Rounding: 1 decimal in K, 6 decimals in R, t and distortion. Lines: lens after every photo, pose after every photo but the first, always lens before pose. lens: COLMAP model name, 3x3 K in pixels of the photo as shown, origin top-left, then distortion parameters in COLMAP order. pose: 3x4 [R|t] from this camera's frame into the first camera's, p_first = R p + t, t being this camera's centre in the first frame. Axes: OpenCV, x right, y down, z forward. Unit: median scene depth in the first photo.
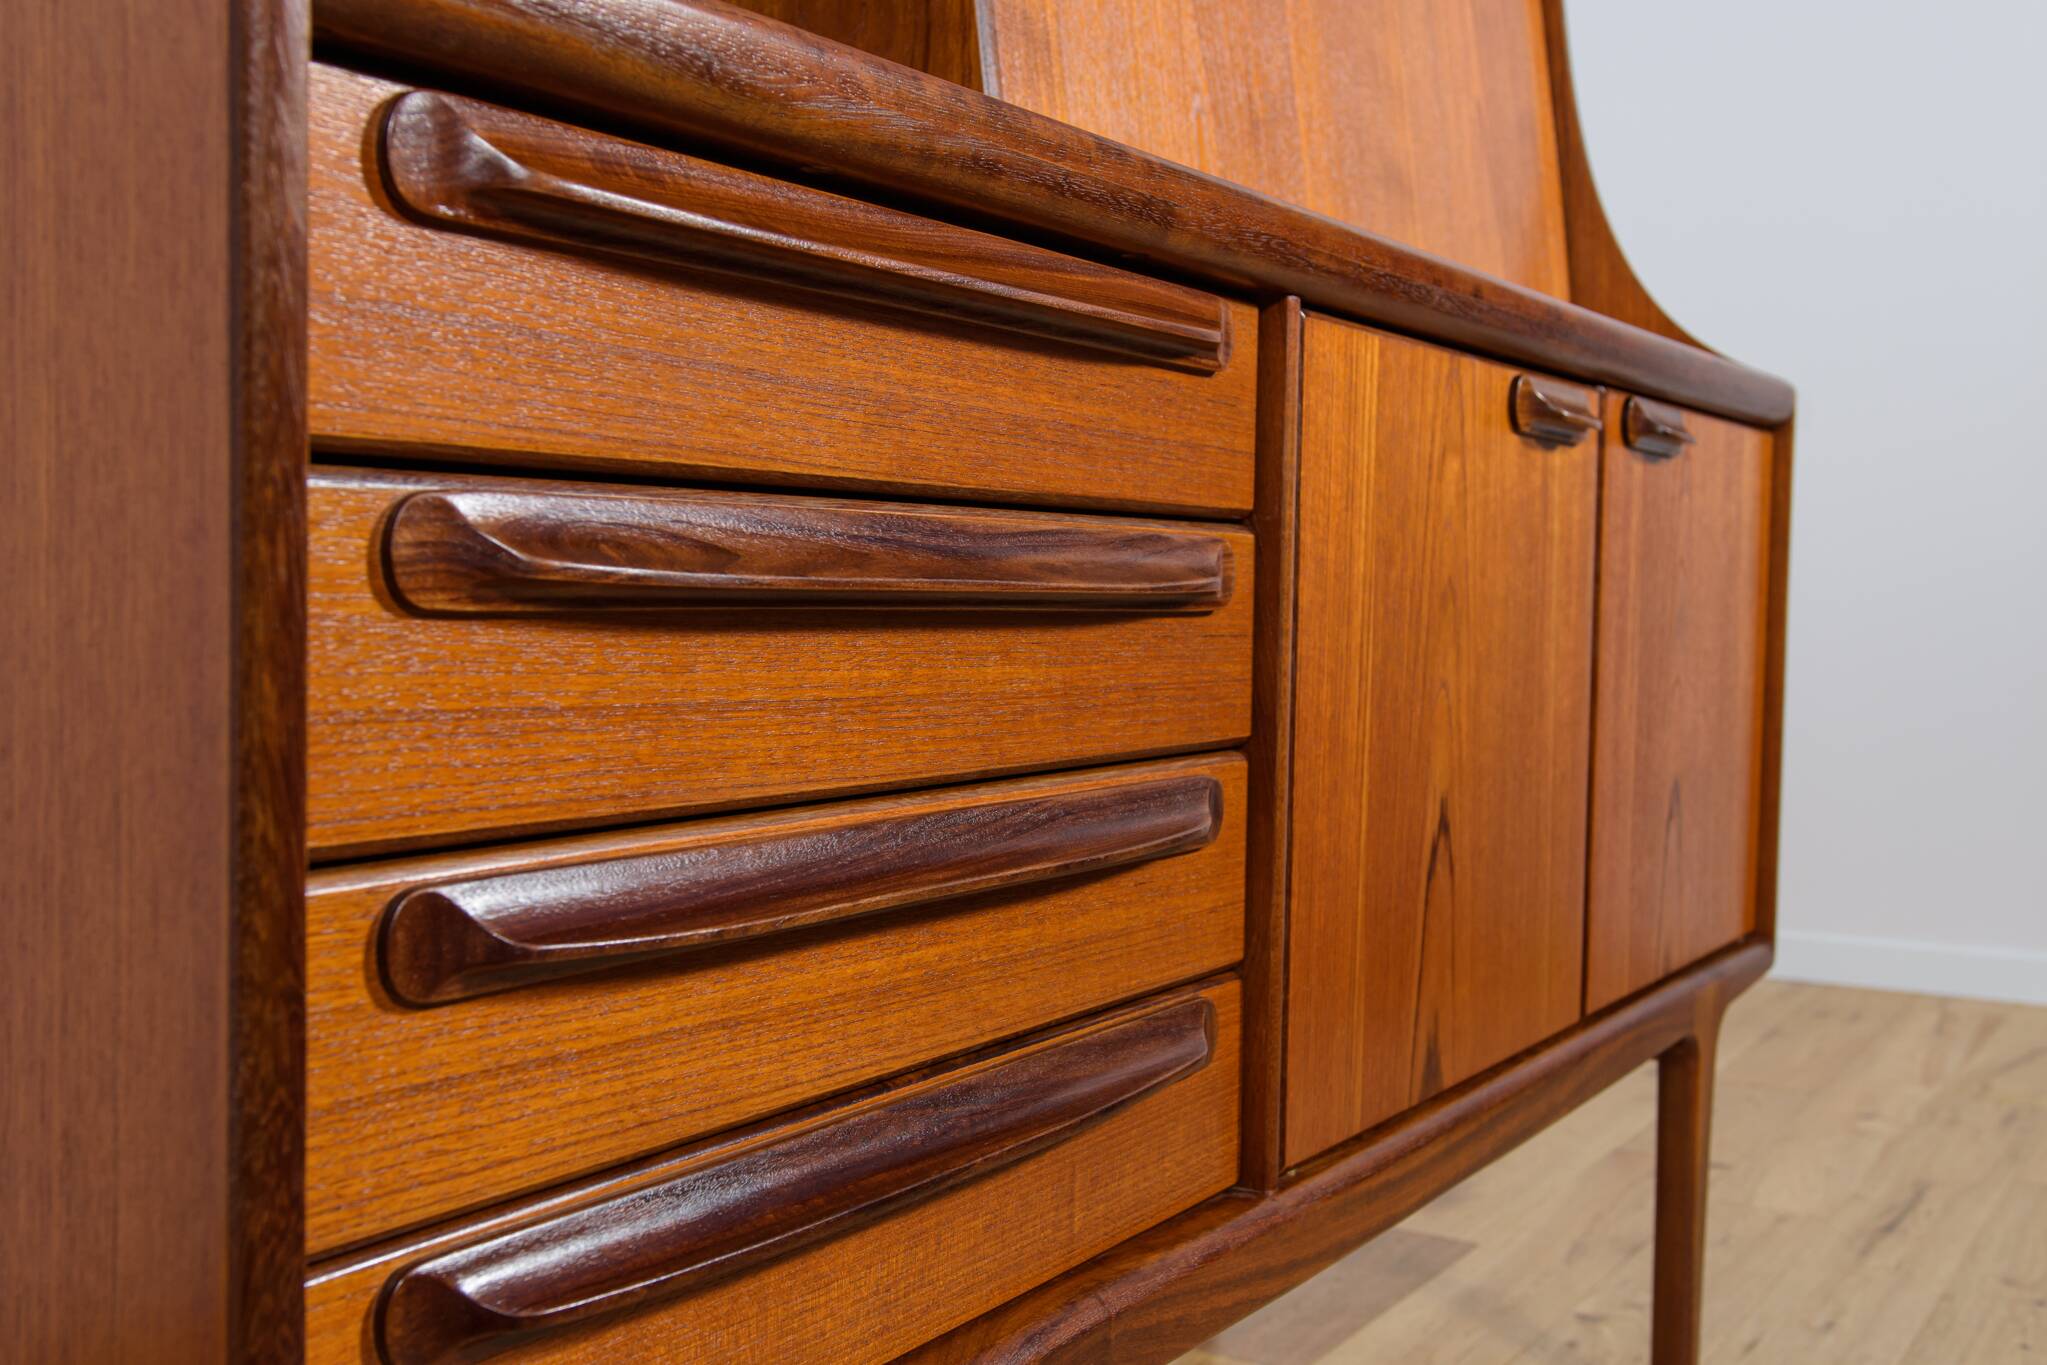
lens RADIAL K [[2081.2, 0, 1025.5], [0, 2081.2, 682.8], [0, 0, 1]] dist [-0.003377, 0.027334]
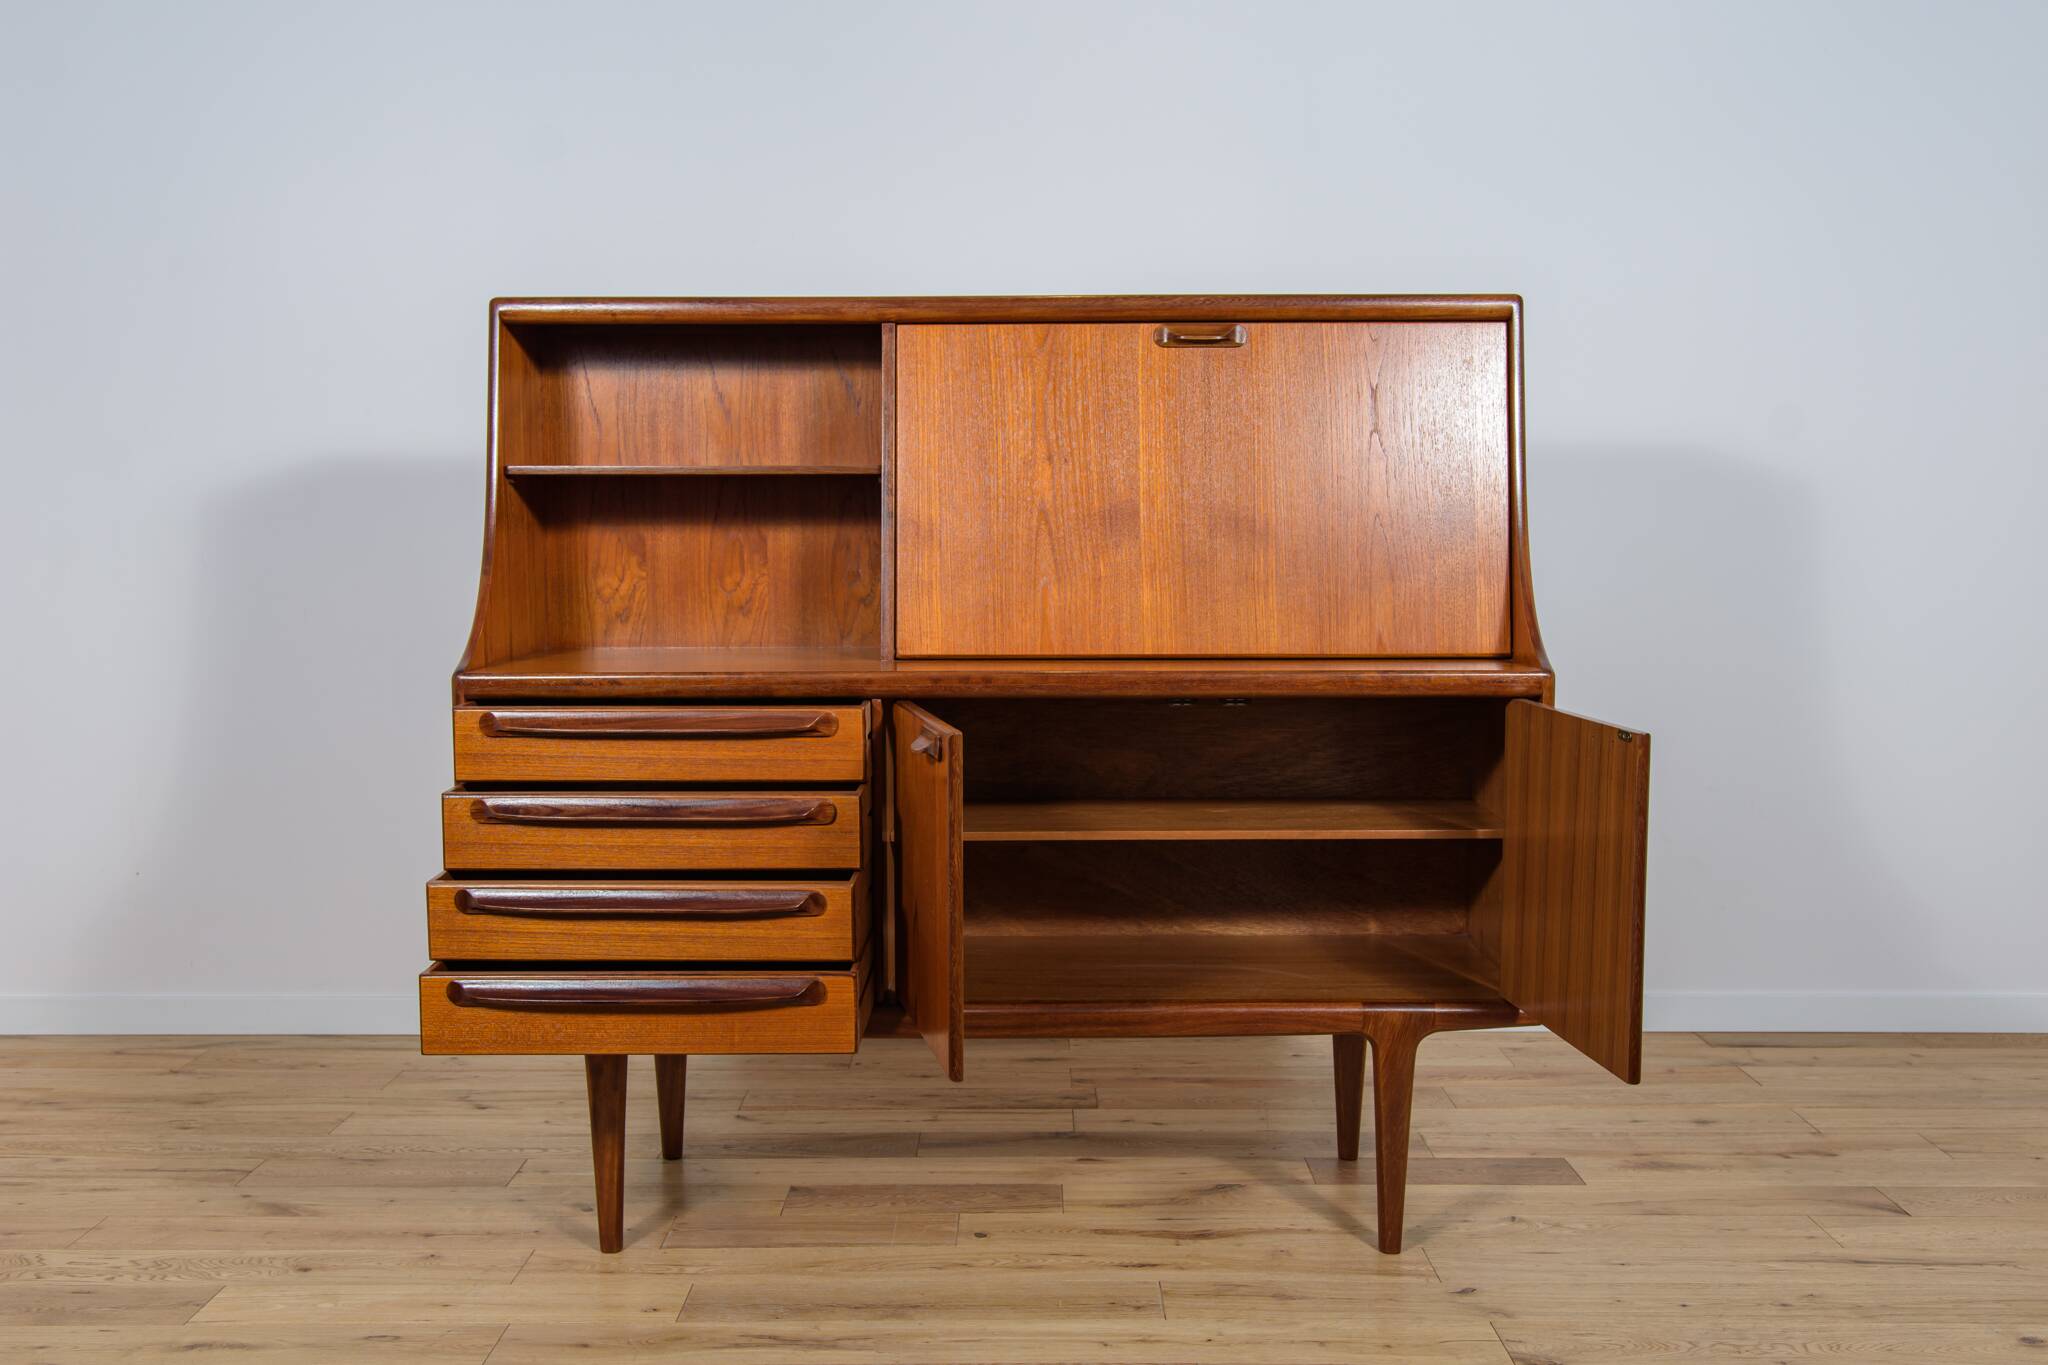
lens RADIAL K [[1982.2, 0, 1026.3], [0, 1982.2, 693.4], [0, 0, 1]] dist [-0.014142, 0.018029]
pose [[0.539697, 0.057326, -0.839905, 3.434145], [-0.030112, 0.998355, 0.048792, -0.445040], [0.841321, -0.001042, 0.540535, -0.434933]]
